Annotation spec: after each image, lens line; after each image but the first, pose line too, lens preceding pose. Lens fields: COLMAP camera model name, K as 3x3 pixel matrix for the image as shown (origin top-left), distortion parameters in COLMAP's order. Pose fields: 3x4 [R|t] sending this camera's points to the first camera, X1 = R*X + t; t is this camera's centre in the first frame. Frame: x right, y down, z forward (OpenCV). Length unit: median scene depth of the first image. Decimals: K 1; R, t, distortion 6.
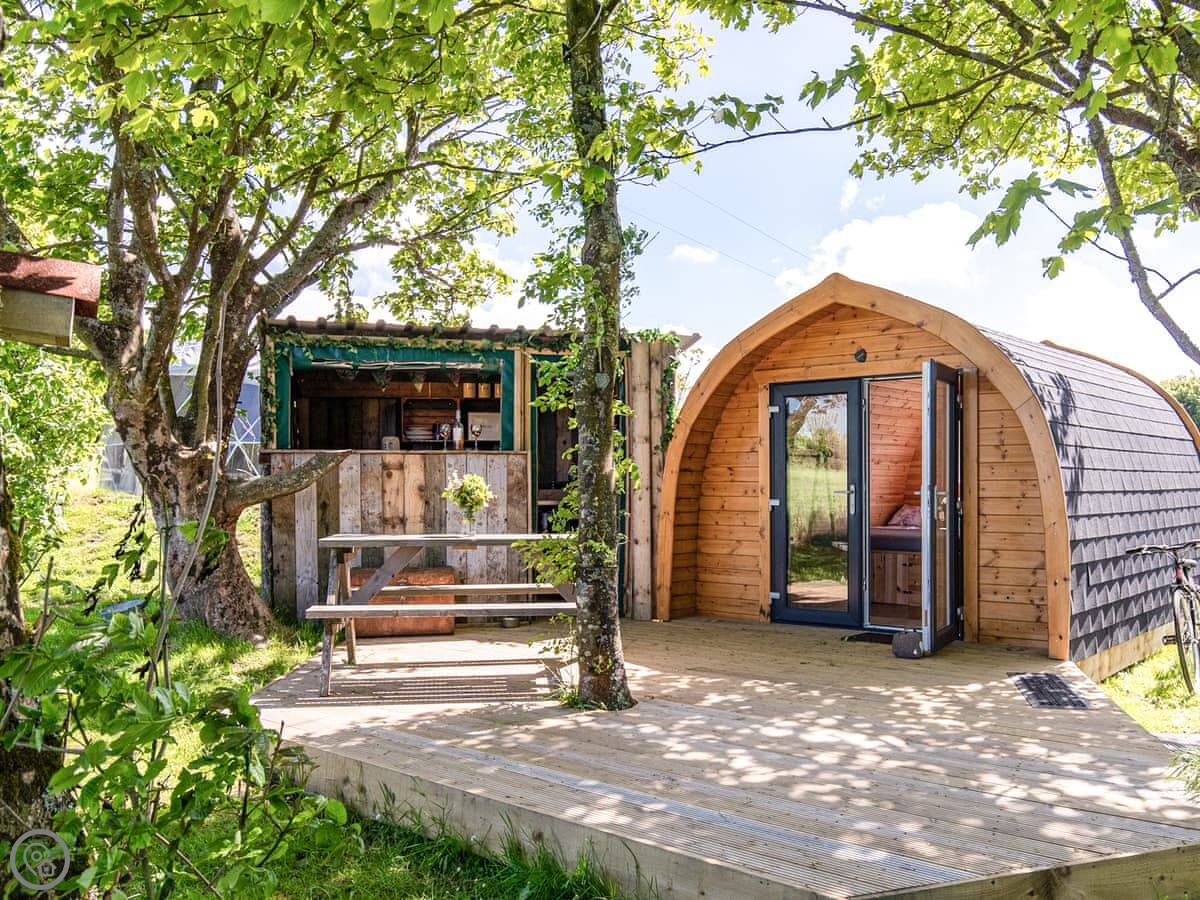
lens RADIAL K [[1036.0, 0, 679.3], [0, 1036.0, 500.0], [0, 0, 1]] dist [-0.003433, -0.005181]
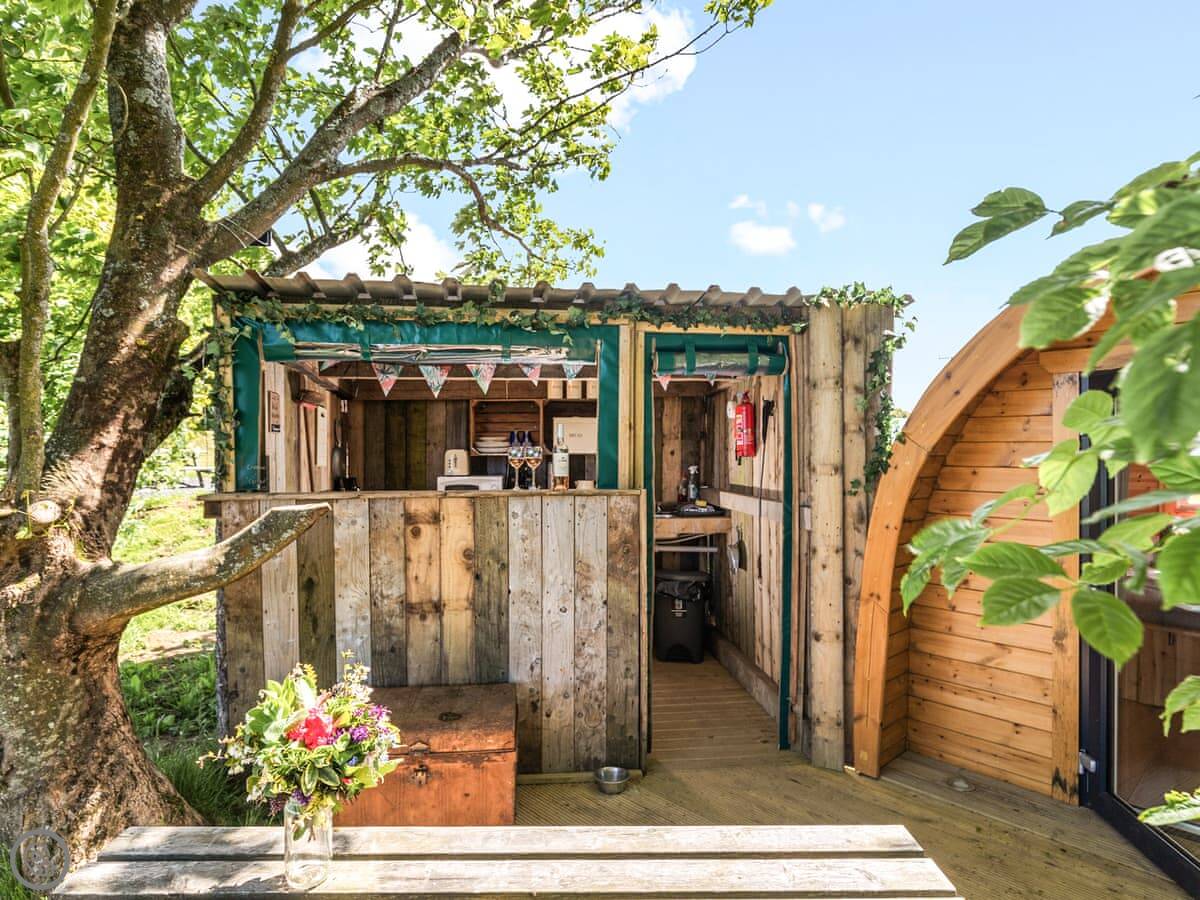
lens RADIAL K [[688.6, 0, 600.0], [0, 688.6, 450.0], [0, 0, 1]] dist [0.000198, -0.000654]
pose [[0.987064, 0.002320, -0.160312, -0.105486], [-0.003736, 0.999957, -0.008534, -0.067075], [0.160285, 0.009022, 0.987030, 0.597610]]
